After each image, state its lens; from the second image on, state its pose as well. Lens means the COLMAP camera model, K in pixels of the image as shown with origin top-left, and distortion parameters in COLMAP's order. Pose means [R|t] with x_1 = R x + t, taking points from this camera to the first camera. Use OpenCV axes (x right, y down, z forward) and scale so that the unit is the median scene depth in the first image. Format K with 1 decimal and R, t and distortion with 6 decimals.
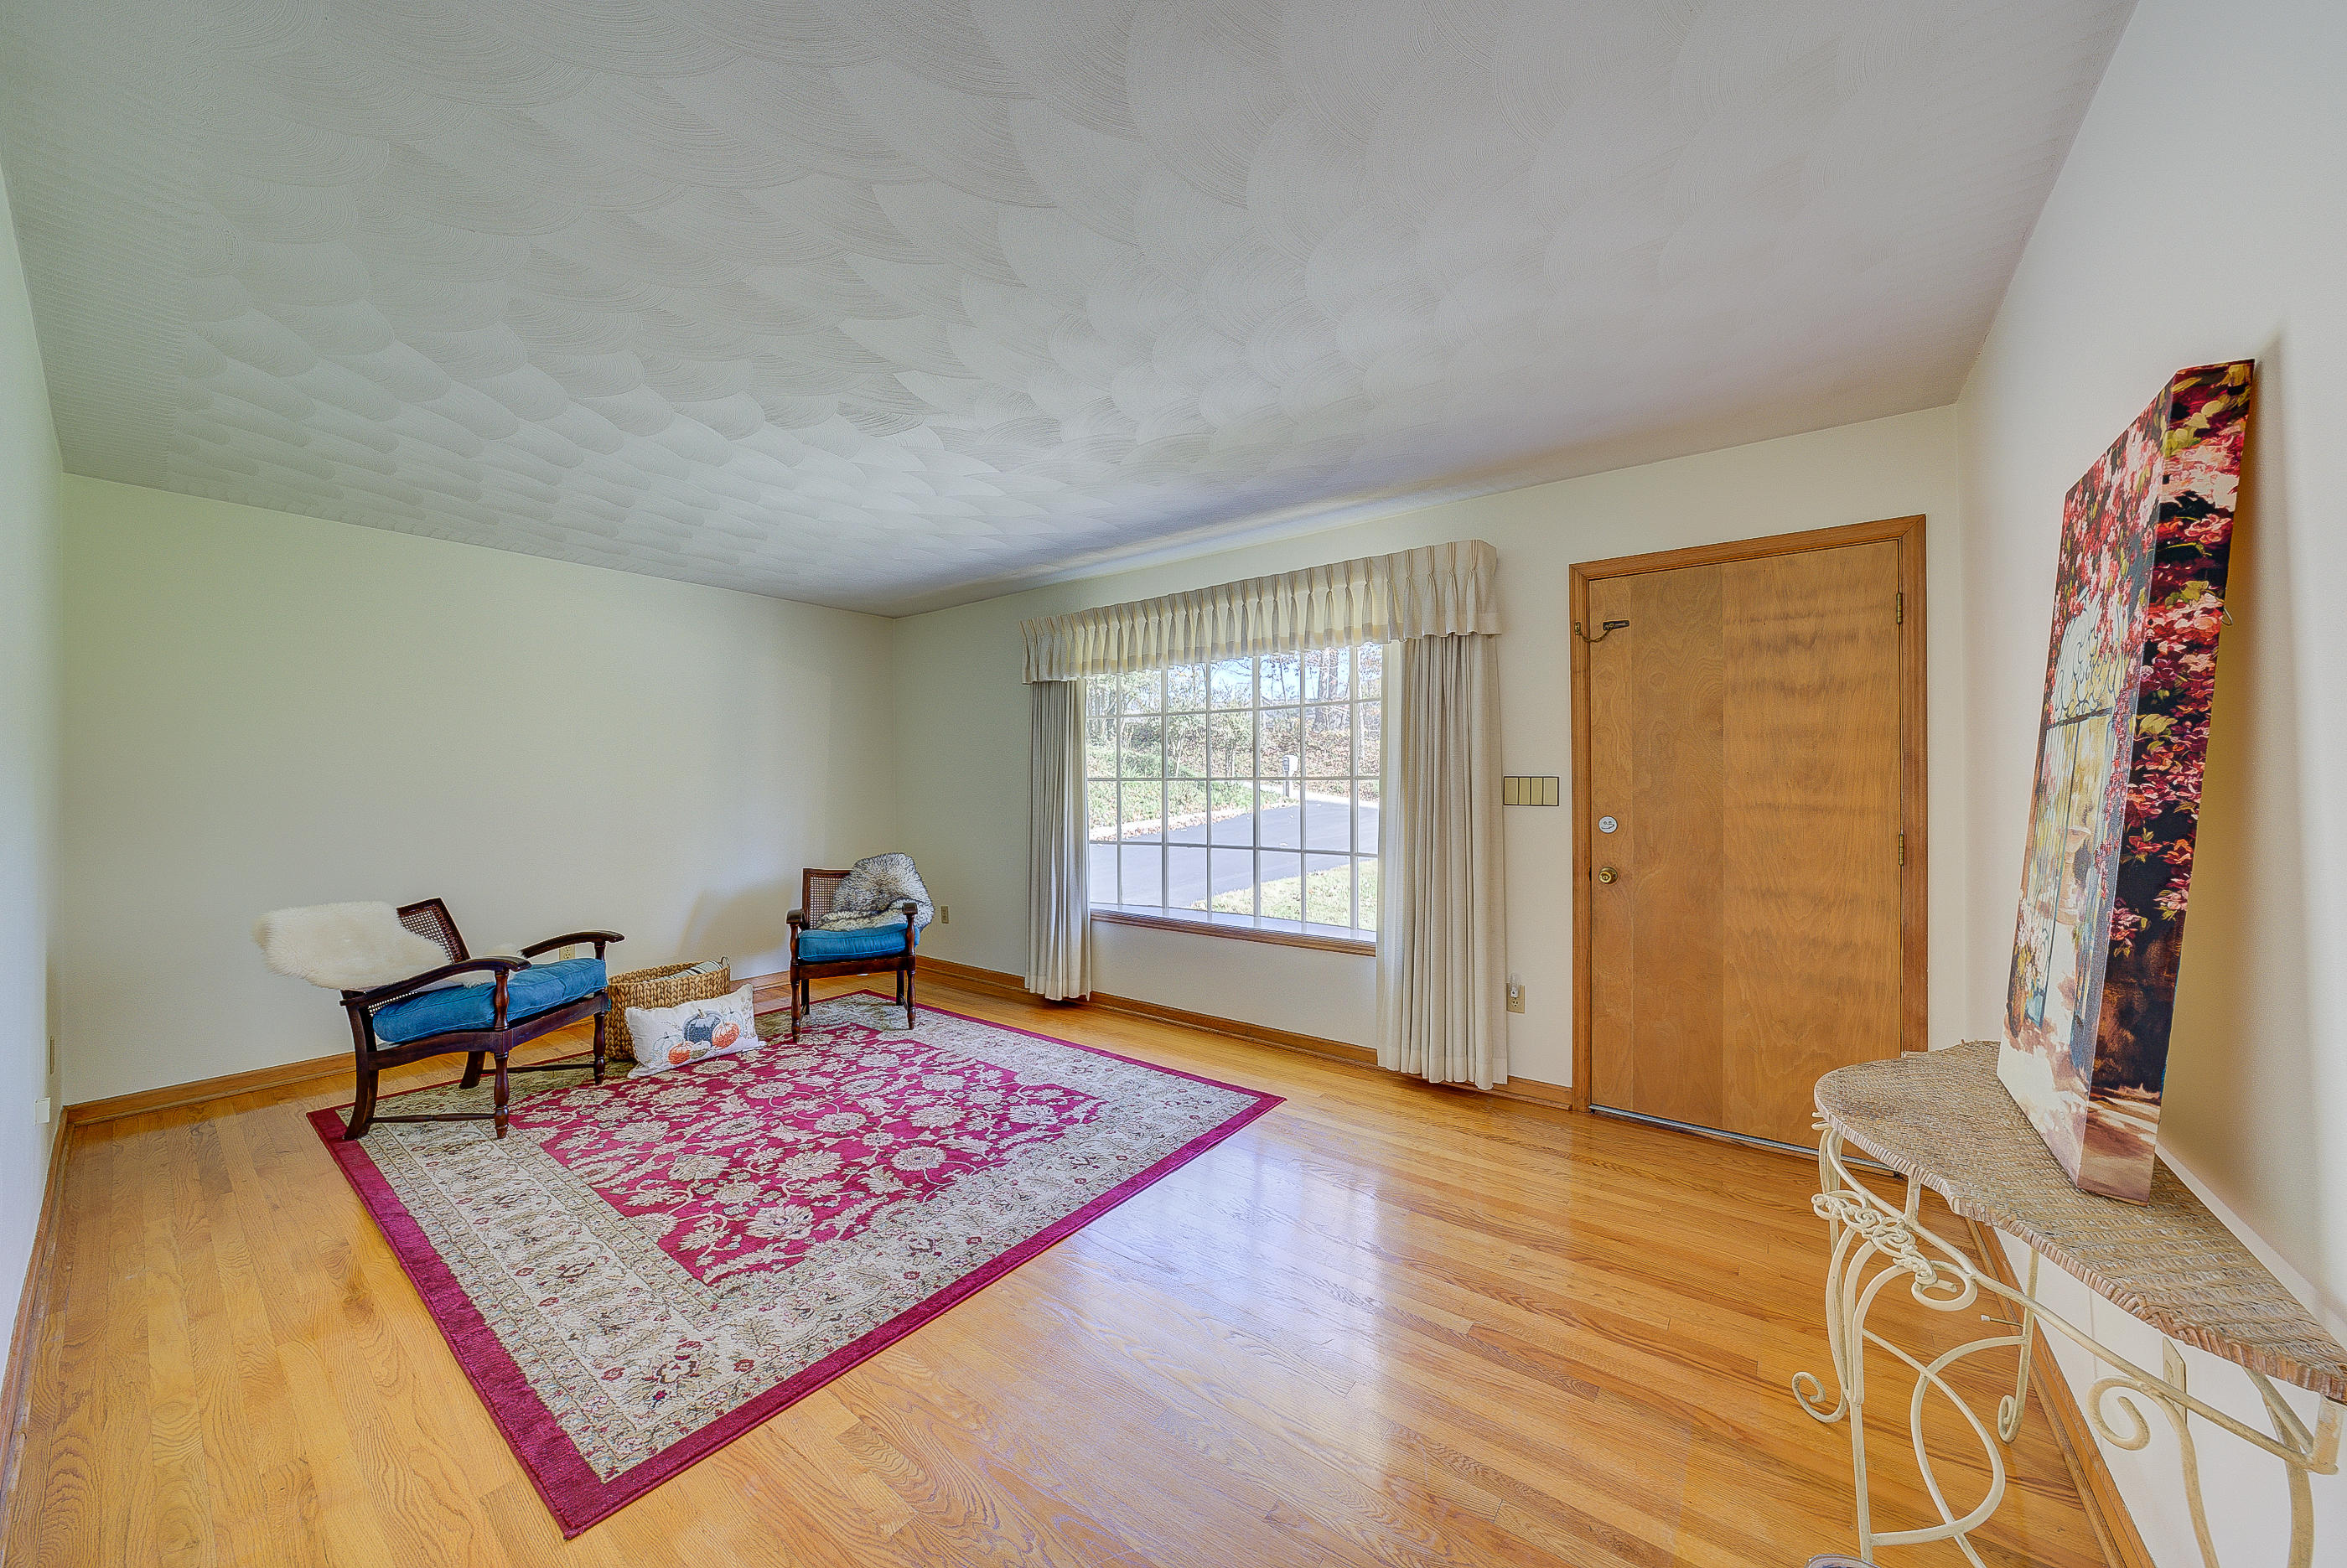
lens RADIAL K [[809.0, 0, 1173.5], [0, 809.0, 784.0], [0, 0, 1]] dist [-0.037528, 0.008759]
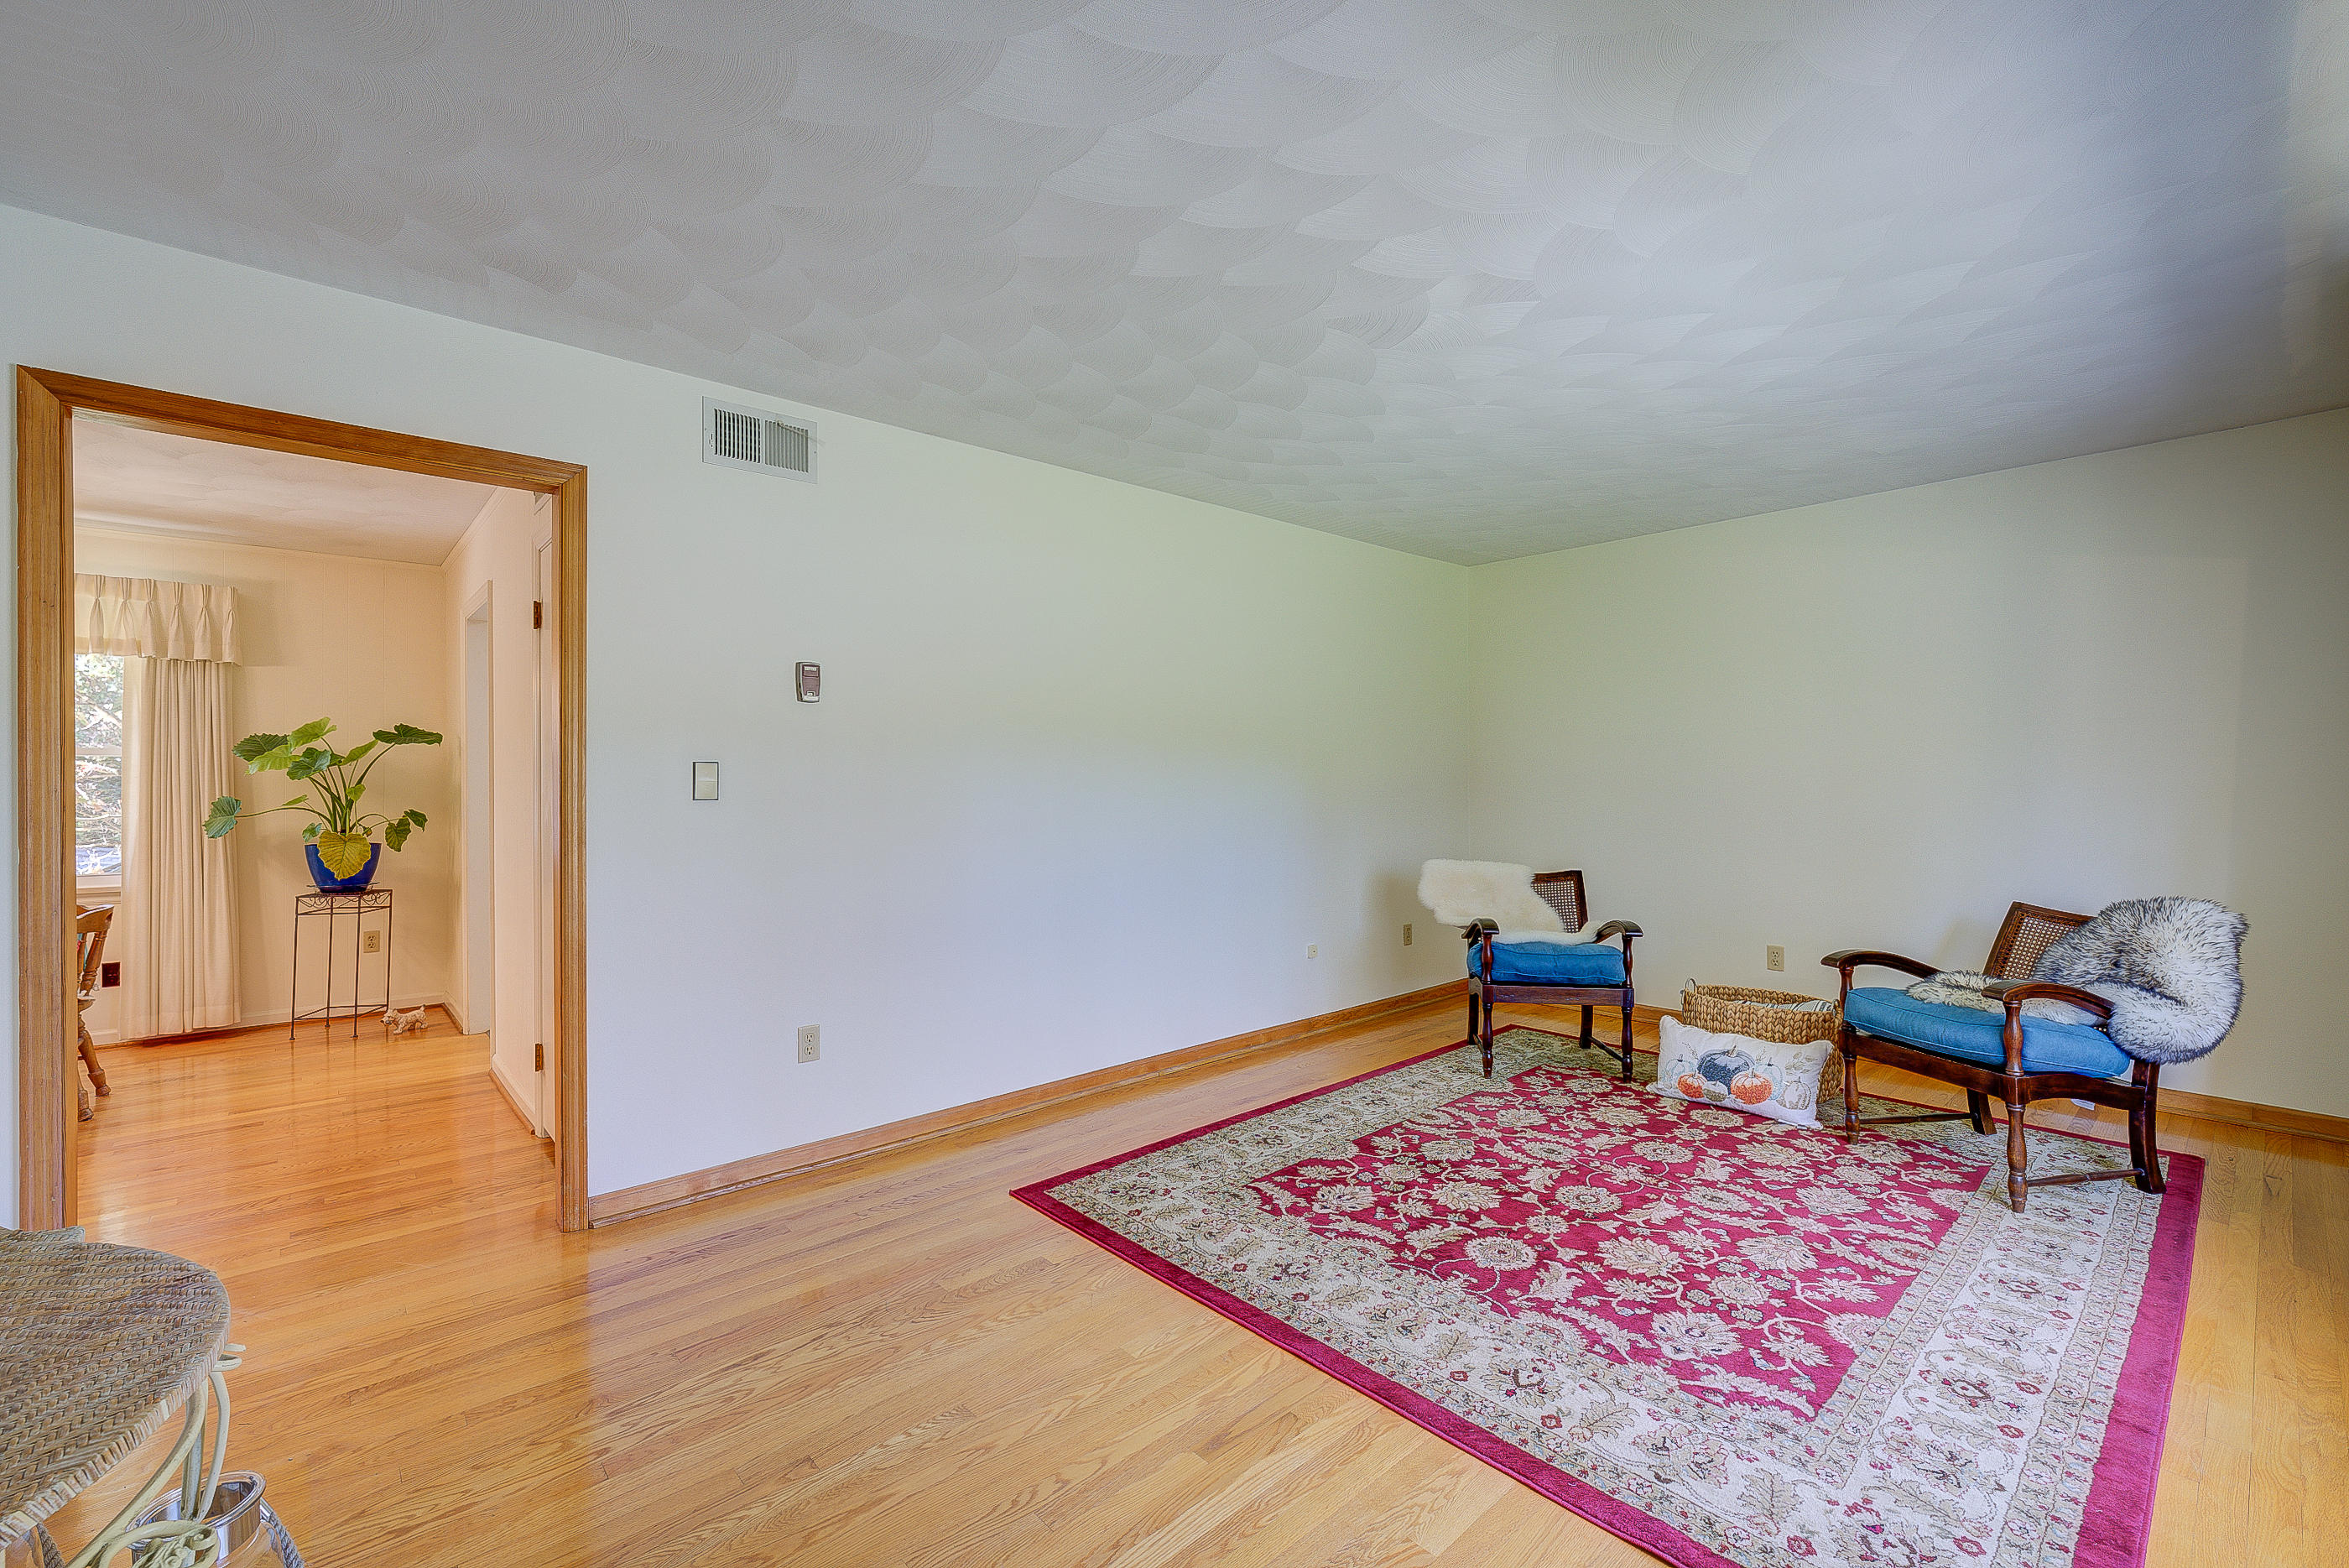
lens RADIAL K [[967.7, 0, 1183.3], [0, 967.7, 777.2], [0, 0, 1]] dist [-0.003794, -0.000558]
pose [[-0.163752, 0.007786, -0.986471, 0.559771], [0.008529, 0.999943, 0.006477, -0.003717], [0.986465, -0.007353, -0.163809, 0.725992]]
